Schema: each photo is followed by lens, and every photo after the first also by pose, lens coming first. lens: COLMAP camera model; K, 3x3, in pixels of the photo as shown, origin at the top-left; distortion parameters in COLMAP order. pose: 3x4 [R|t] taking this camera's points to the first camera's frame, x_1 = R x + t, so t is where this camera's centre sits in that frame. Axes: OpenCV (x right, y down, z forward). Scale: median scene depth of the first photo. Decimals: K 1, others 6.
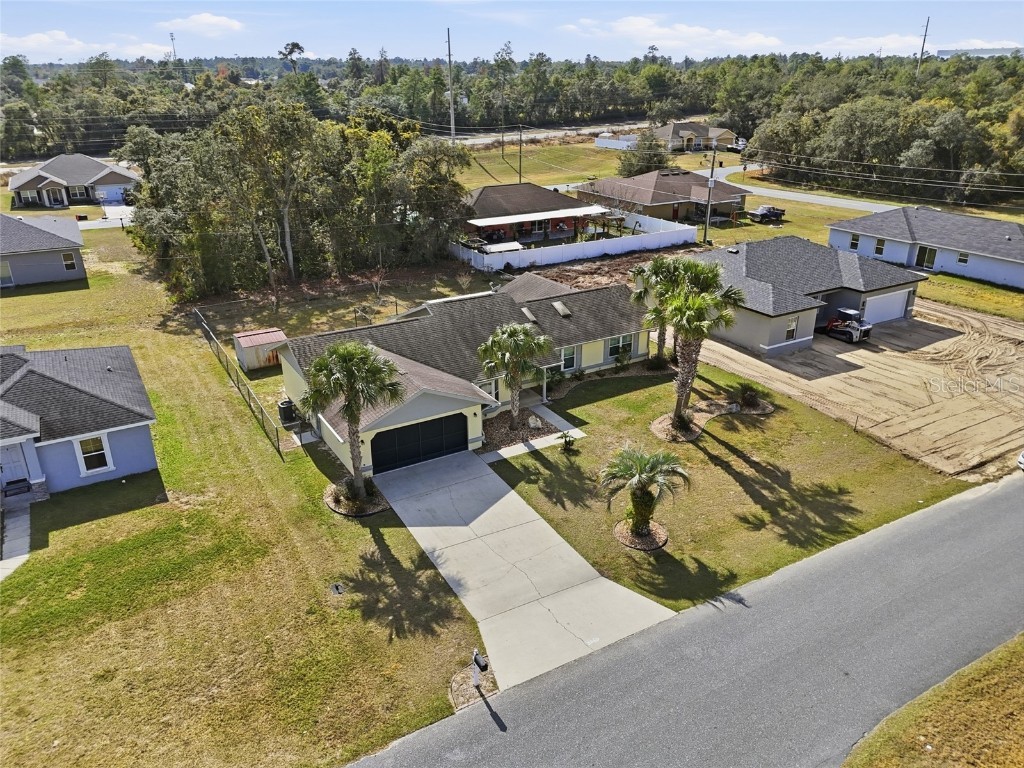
lens RADIAL K [[755.4, 0, 512.0], [0, 755.4, 384.0], [0, 0, 1]] dist [0.072509, -0.071979]
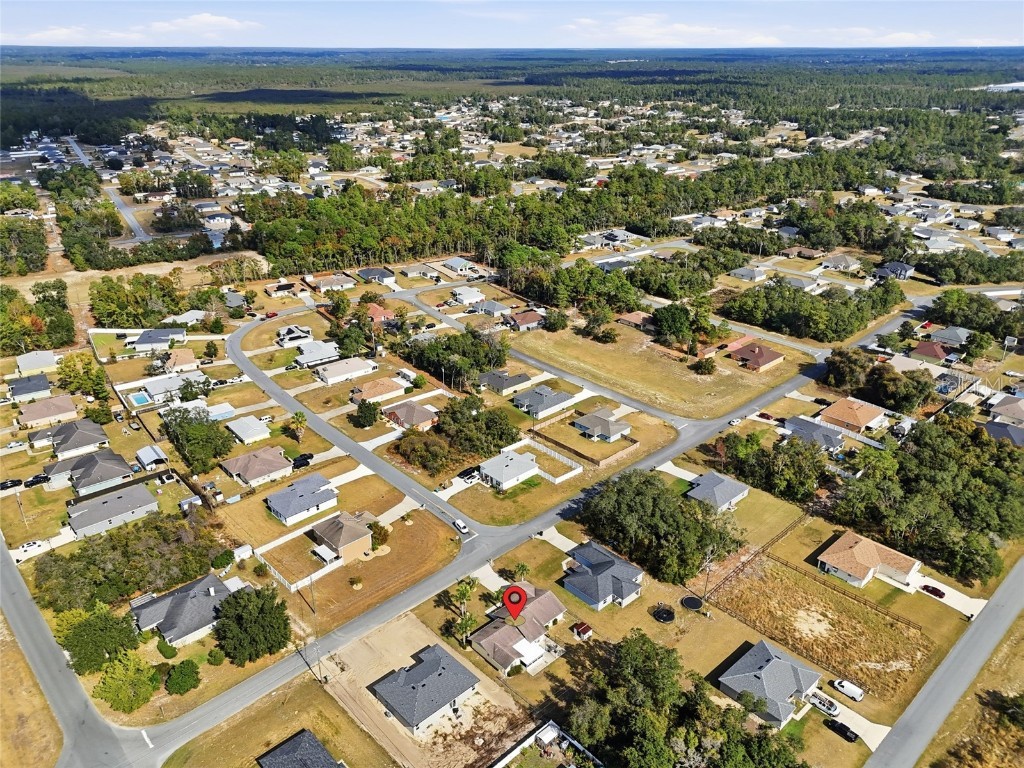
lens RADIAL K [[755.4, 0, 512.0], [0, 755.4, 384.0], [0, 0, 1]] dist [0.072509, -0.071979]
pose [[-0.974229, 0.091959, -0.205962, 0.781697], [-0.087062, 0.689048, 0.719467, -4.324025], [0.208080, 0.718857, -0.663285, 3.190560]]
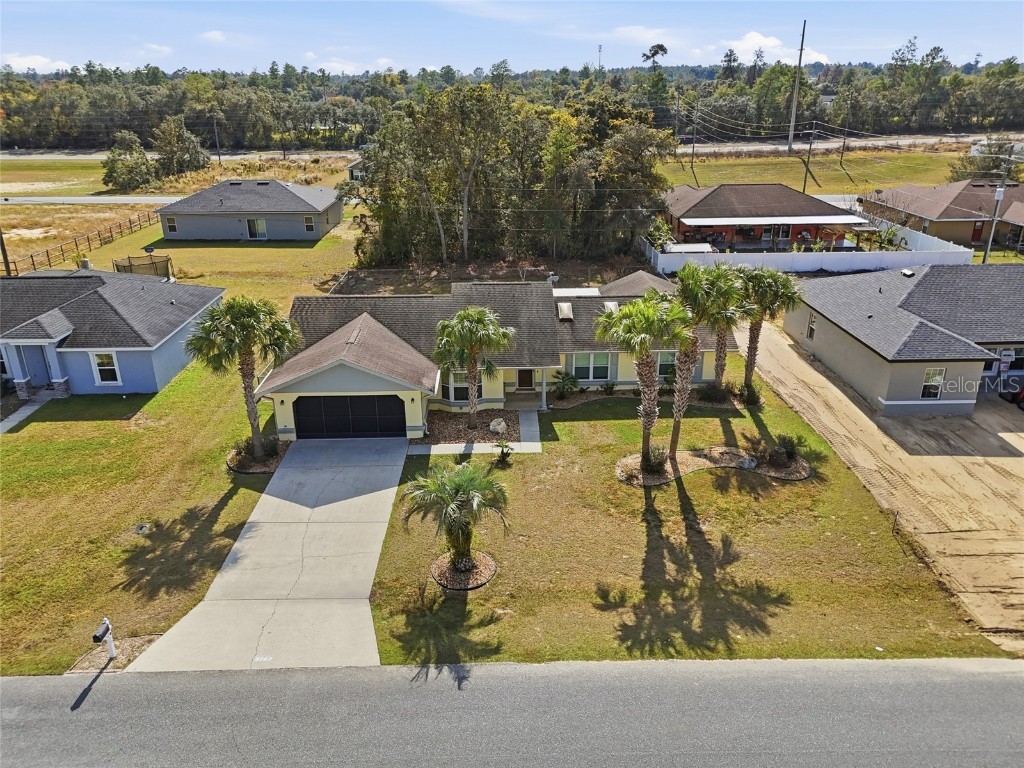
lens RADIAL K [[755.4, 0, 512.0], [0, 755.4, 384.0], [0, 0, 1]] dist [0.072509, -0.071979]
pose [[0.875536, 0.178420, -0.449002, 0.456270], [-0.182906, 0.982550, 0.033777, -0.031583], [0.447193, 0.052552, 0.892892, 0.227404]]
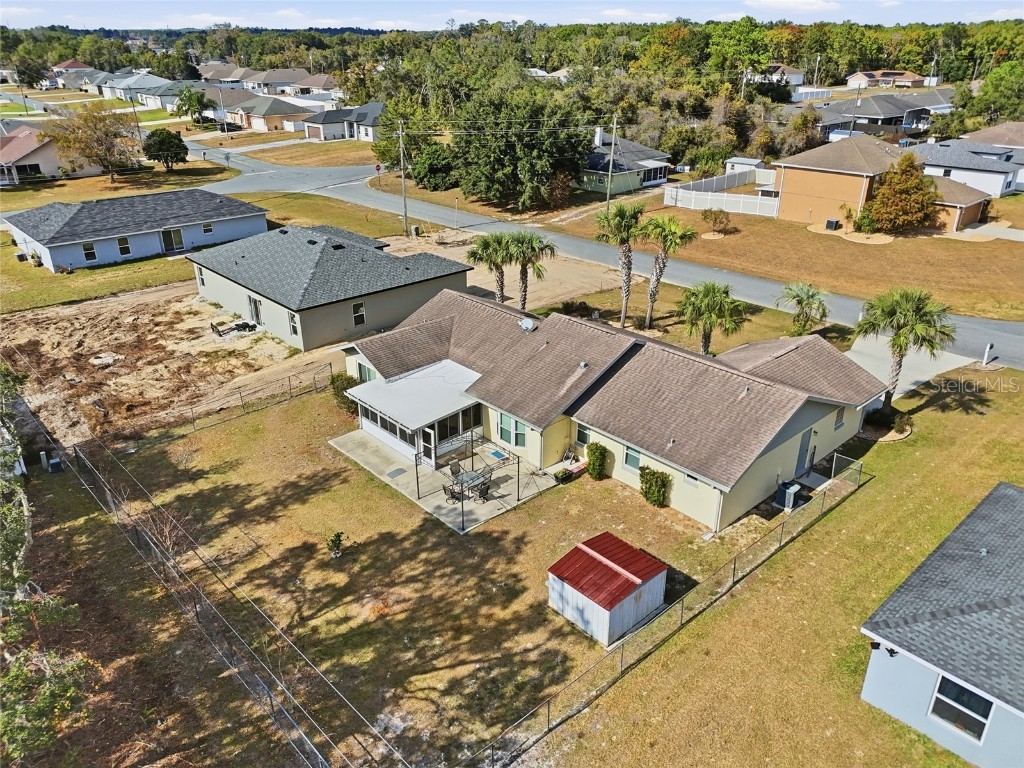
lens RADIAL K [[755.4, 0, 512.0], [0, 755.4, 384.0], [0, 0, 1]] dist [0.072509, -0.071979]
pose [[-0.214712, -0.402957, 0.889677, -0.965002], [0.375754, 0.806727, 0.456070, -0.568528], [-0.901503, 0.432223, -0.021801, 1.333059]]
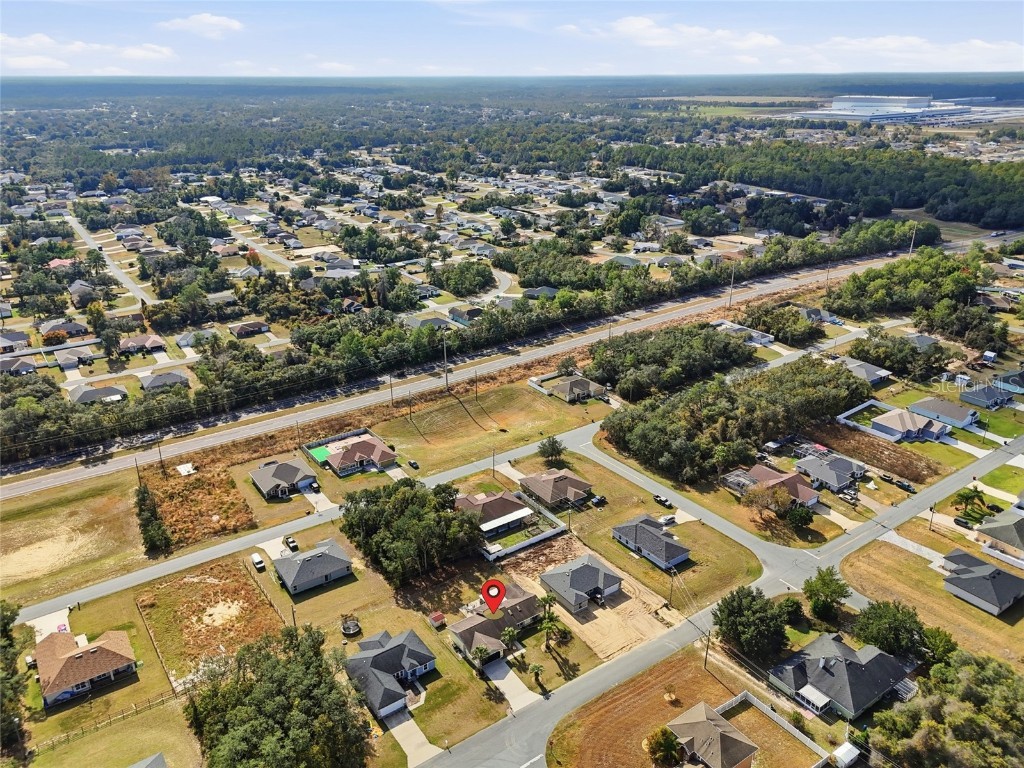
lens RADIAL K [[755.4, 0, 512.0], [0, 755.4, 384.0], [0, 0, 1]] dist [0.072509, -0.071979]
pose [[0.996700, -0.028818, 0.075880, -0.284881], [0.029149, 0.999570, -0.003260, -1.523570], [-0.075753, 0.005461, 0.997112, -3.536805]]
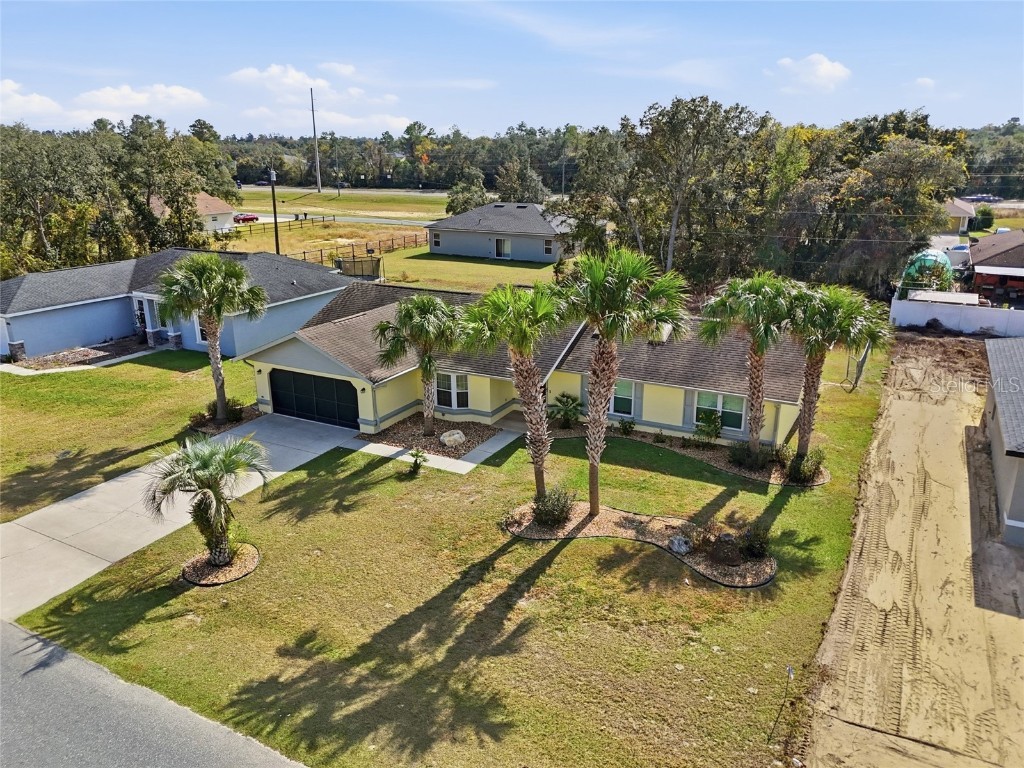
lens RADIAL K [[755.4, 0, 512.0], [0, 755.4, 384.0], [0, 0, 1]] dist [0.072509, -0.071979]
pose [[0.516016, 0.256880, -0.817154, 0.702010], [-0.323484, 0.941772, 0.091781, -0.093576], [0.793149, 0.216976, 0.569066, 0.639128]]
